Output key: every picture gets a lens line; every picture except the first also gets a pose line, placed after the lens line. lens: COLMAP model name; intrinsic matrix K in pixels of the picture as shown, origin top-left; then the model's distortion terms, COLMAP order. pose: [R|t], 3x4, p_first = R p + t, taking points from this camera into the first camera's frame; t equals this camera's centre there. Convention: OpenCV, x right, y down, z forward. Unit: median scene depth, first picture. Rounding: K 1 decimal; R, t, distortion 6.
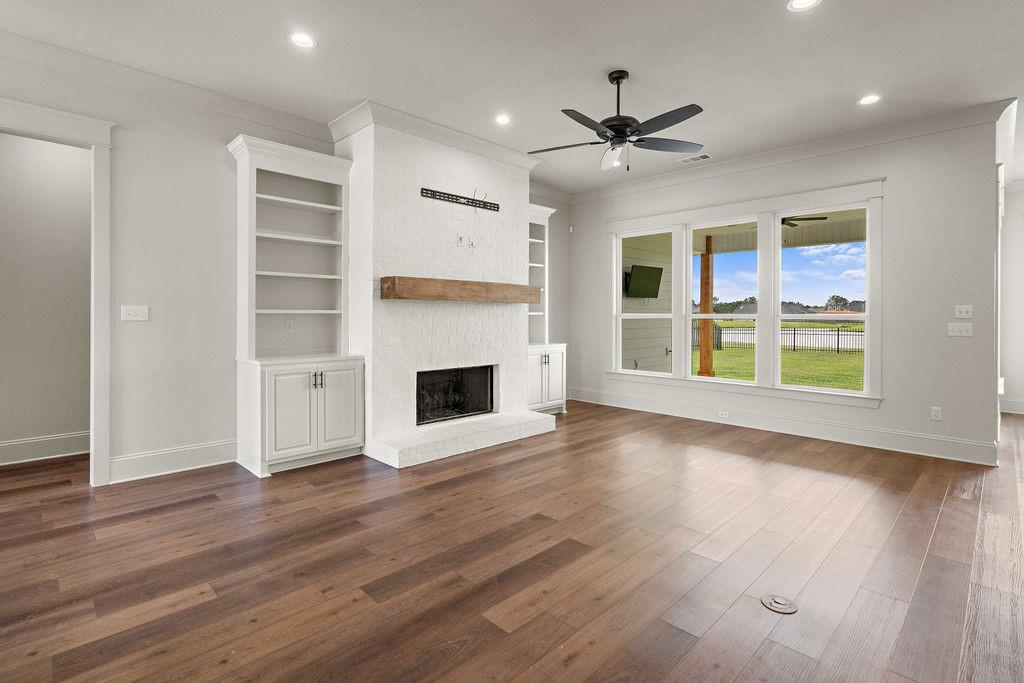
lens RADIAL K [[490.4, 0, 517.2], [0, 490.4, 316.8], [0, 0, 1]] dist [-0.000560, -0.000229]
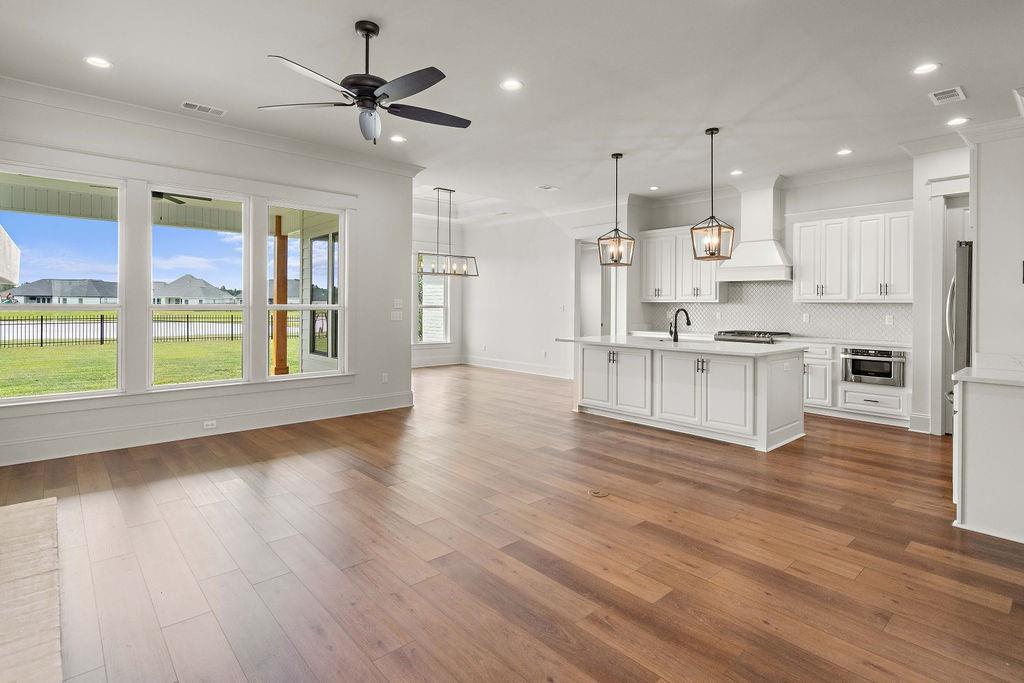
lens RADIAL K [[506.4, 0, 511.4], [0, 506.4, 306.7], [0, 0, 1]] dist [0.001755, 0.000152]
pose [[0.058614, -0.007719, 0.998251, -0.533288], [-0.005687, 0.999951, 0.008066, -0.014645], [-0.998265, -0.006150, 0.058567, 0.568488]]
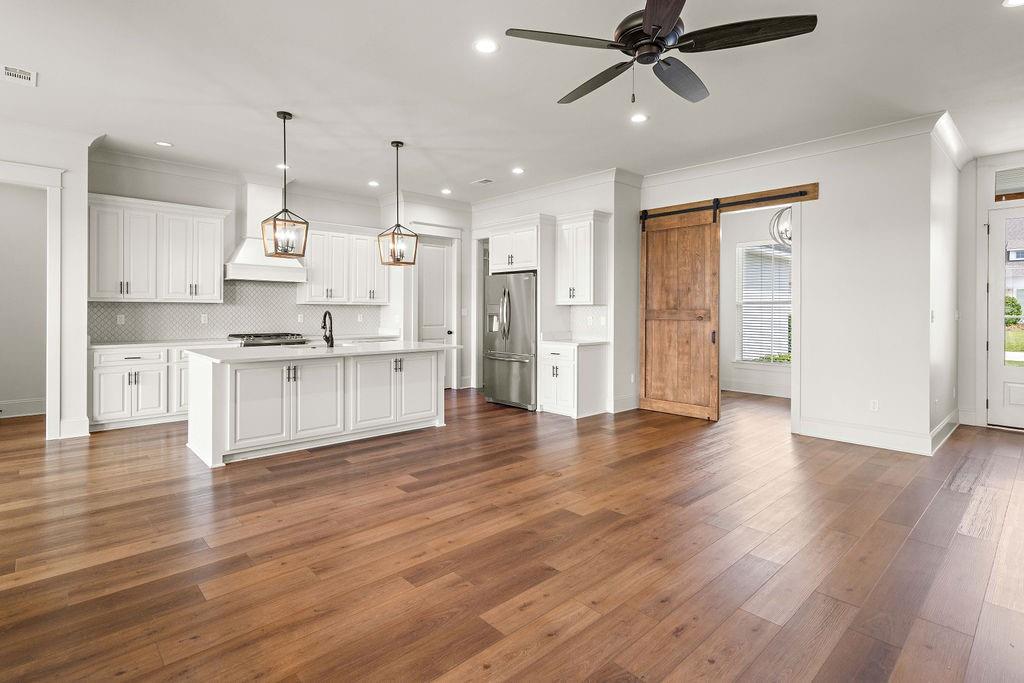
lens RADIAL K [[506.4, 0, 511.4], [0, 506.4, 306.7], [0, 0, 1]] dist [0.001755, 0.000152]
pose [[-0.998837, -0.009976, 0.047173, 0.289383], [-0.010155, 0.999942, -0.003571, -0.011335], [-0.047135, -0.004046, -0.998880, 1.375431]]
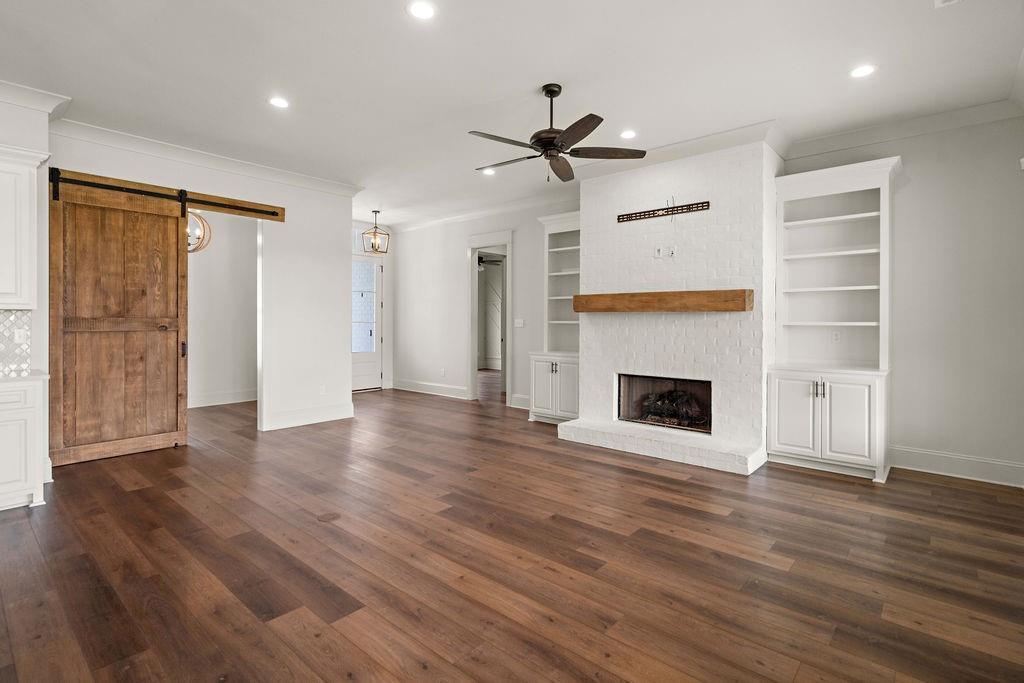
lens RADIAL K [[496.8, 0, 511.9], [0, 496.8, 323.1], [0, 0, 1]] dist [0.000000, 0.000383]
pose [[0.058692, 0.002024, -0.998274, 0.998517], [-0.006162, 0.999980, 0.001665, -0.008202], [0.998257, 0.006054, 0.058703, 0.701513]]
